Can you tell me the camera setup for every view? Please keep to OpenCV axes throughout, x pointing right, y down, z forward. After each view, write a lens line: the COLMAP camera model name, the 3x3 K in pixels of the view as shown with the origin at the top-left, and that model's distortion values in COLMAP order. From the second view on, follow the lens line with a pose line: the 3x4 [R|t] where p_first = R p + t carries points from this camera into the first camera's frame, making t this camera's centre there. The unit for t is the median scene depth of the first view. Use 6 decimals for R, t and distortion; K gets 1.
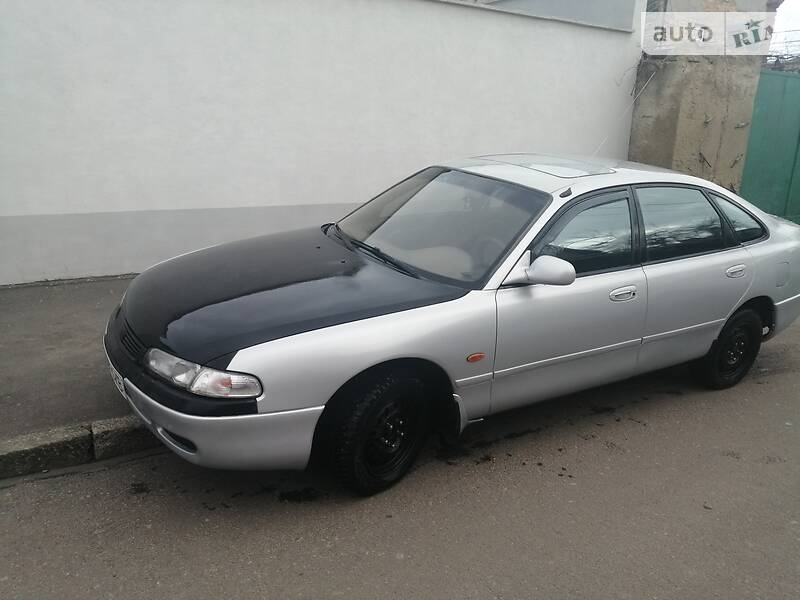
lens RADIAL K [[593.5, 0, 400.0], [0, 593.5, 300.0], [0, 0, 1]] dist [0.044560, -0.001073]
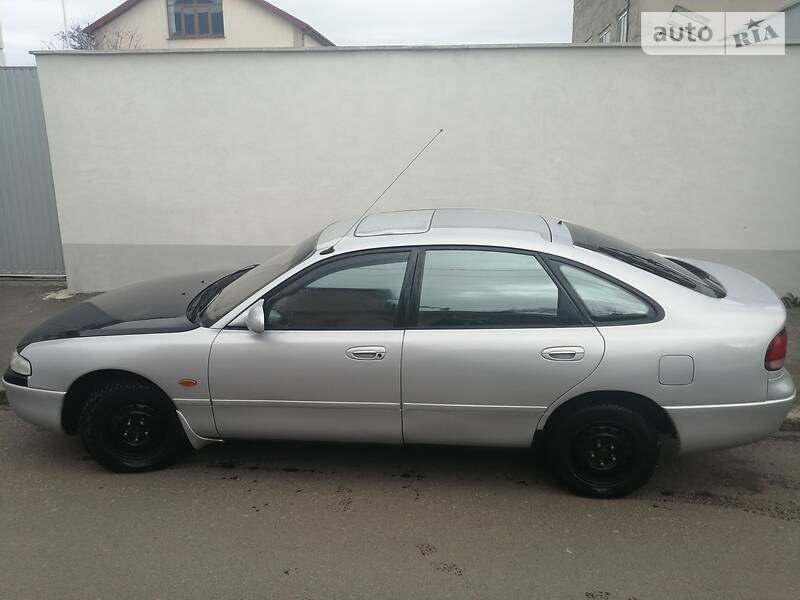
lens RADIAL K [[604.3, 0, 400.0], [0, 604.3, 300.0], [0, 0, 1]] dist [0.011522, 0.000782]
pose [[0.817056, 0.101361, -0.567578, 0.926622], [-0.135980, 0.990532, -0.018855, -0.082229], [0.560293, 0.092585, 0.823104, 0.177404]]
